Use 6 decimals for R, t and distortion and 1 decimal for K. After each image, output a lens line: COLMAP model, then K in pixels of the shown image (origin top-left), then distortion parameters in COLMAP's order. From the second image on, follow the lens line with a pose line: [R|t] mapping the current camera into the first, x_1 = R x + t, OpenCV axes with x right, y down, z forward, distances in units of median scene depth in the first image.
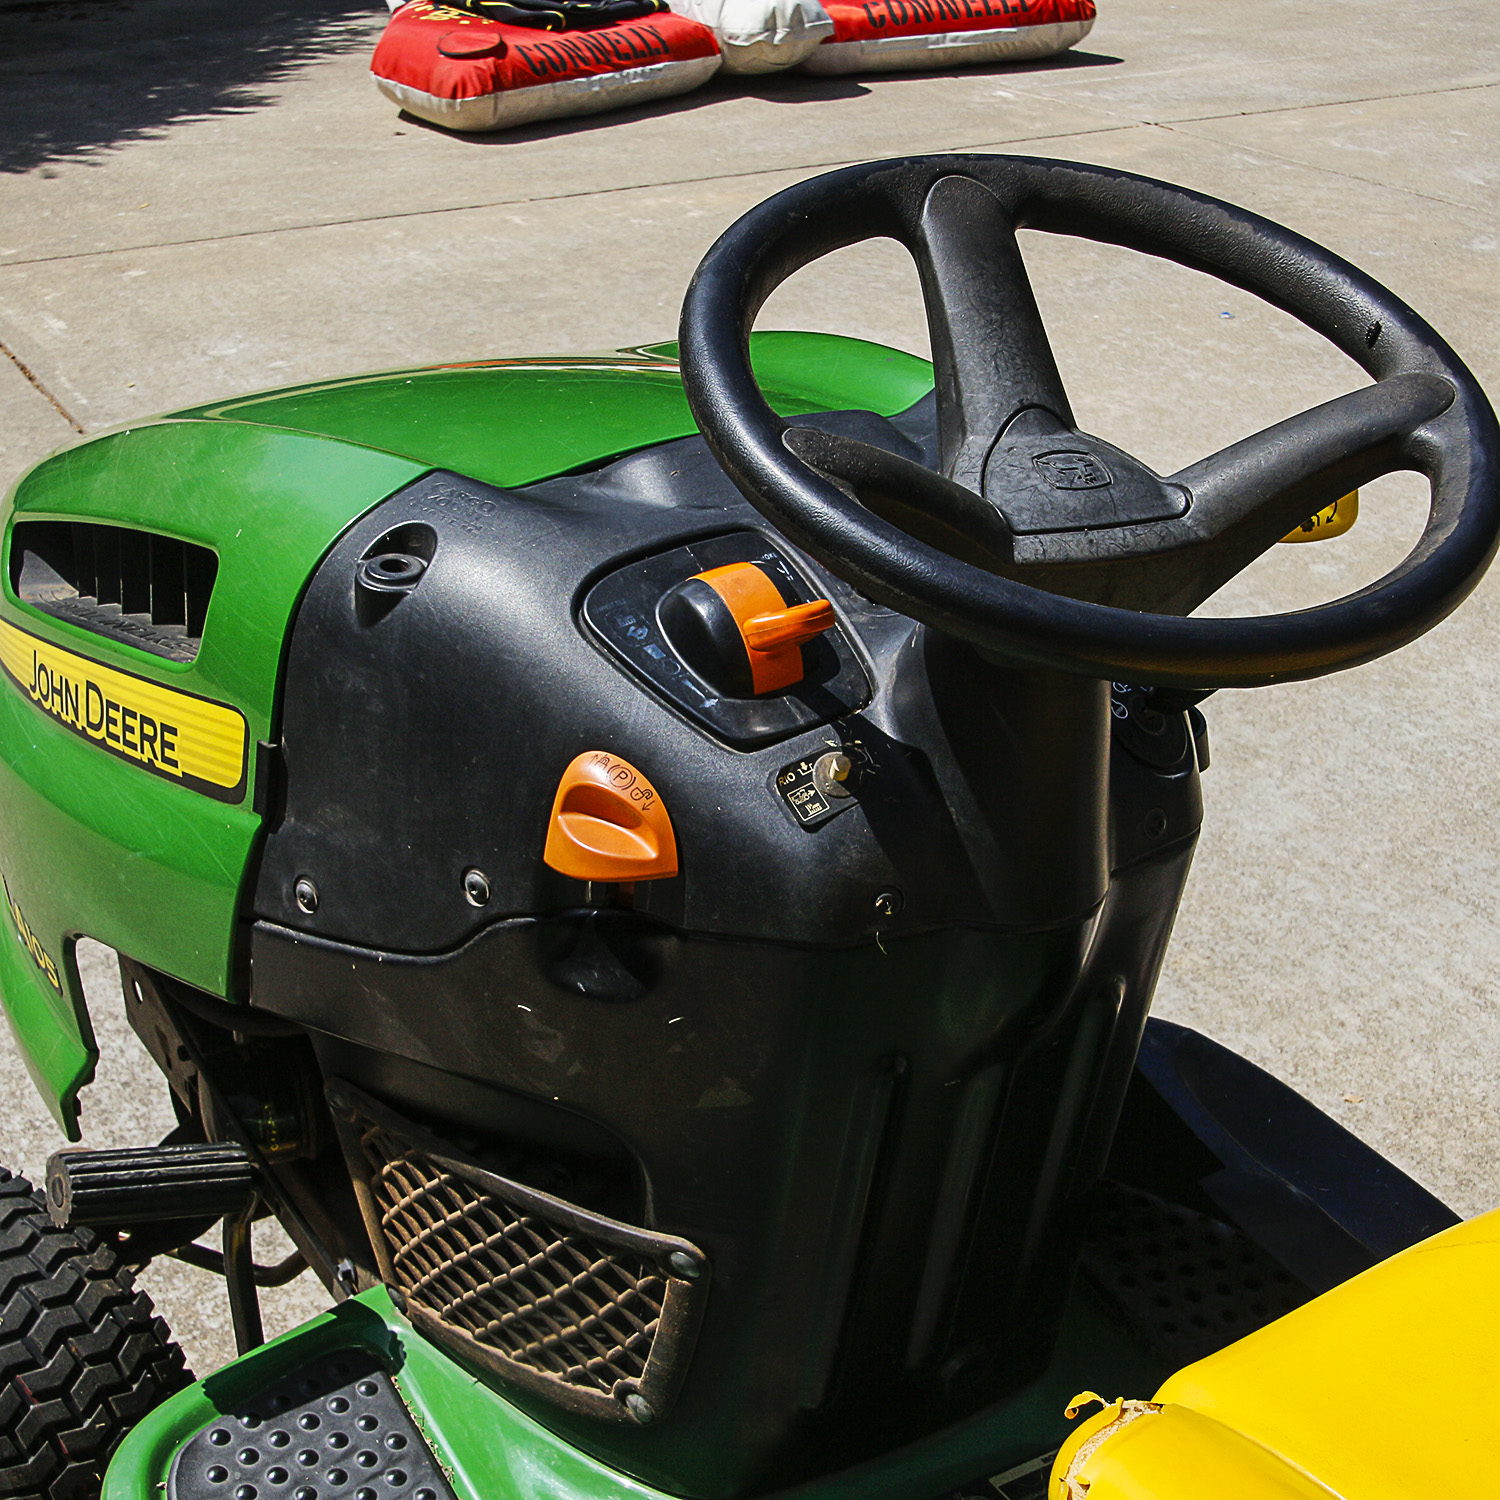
lens RADIAL K [[2688.6, 0, 750.0], [0, 2688.6, 750.0], [0, 0, 1]] dist [-0.023198, 0.394149]
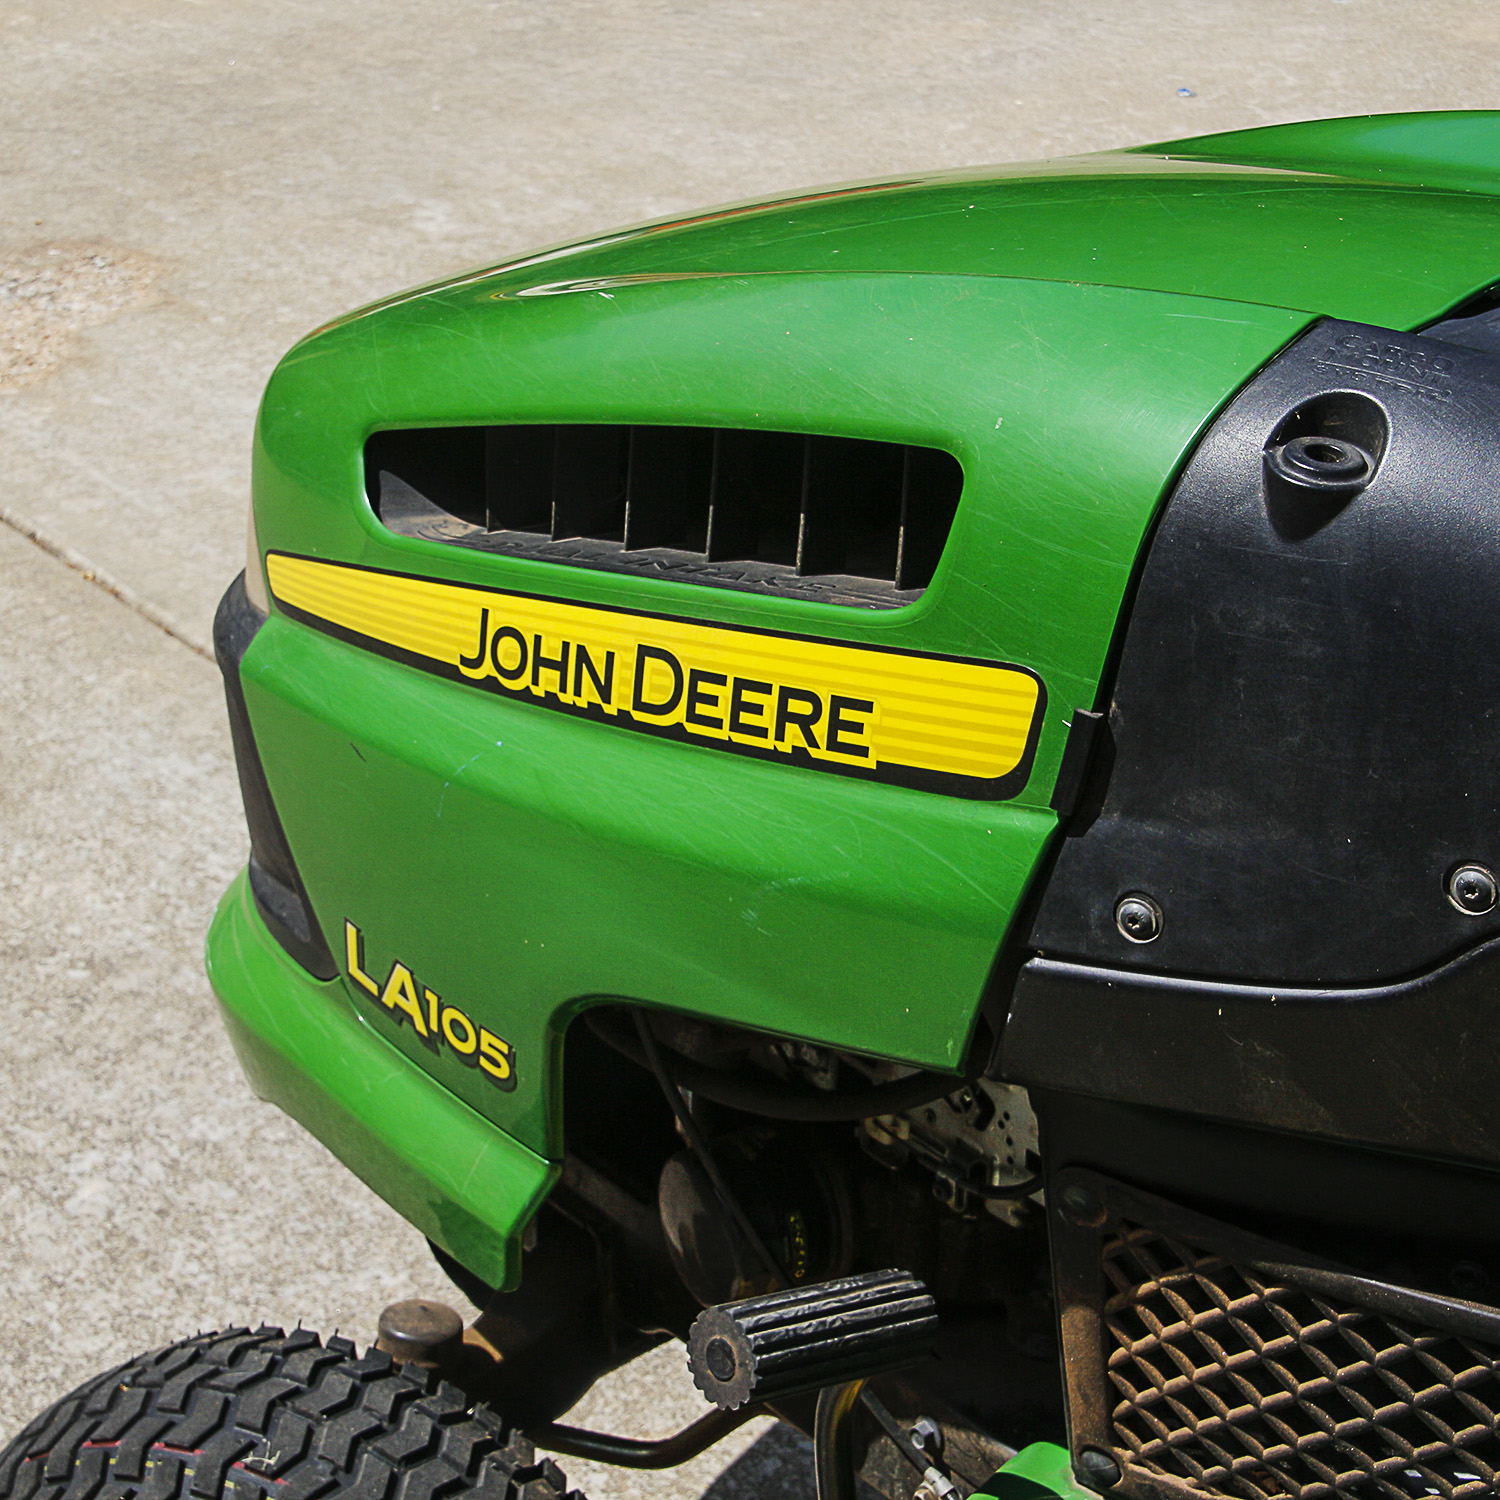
lens RADIAL K [[3506.9, 0, 750.3], [0, 3506.9, 783.7], [0, 0, 1]] dist [0.075971, 1.111975]
pose [[0.984882, -0.068938, 0.158921, -0.328181], [0.064743, 0.997407, 0.031426, -0.014723], [-0.160675, -0.020662, 0.986791, 0.067704]]
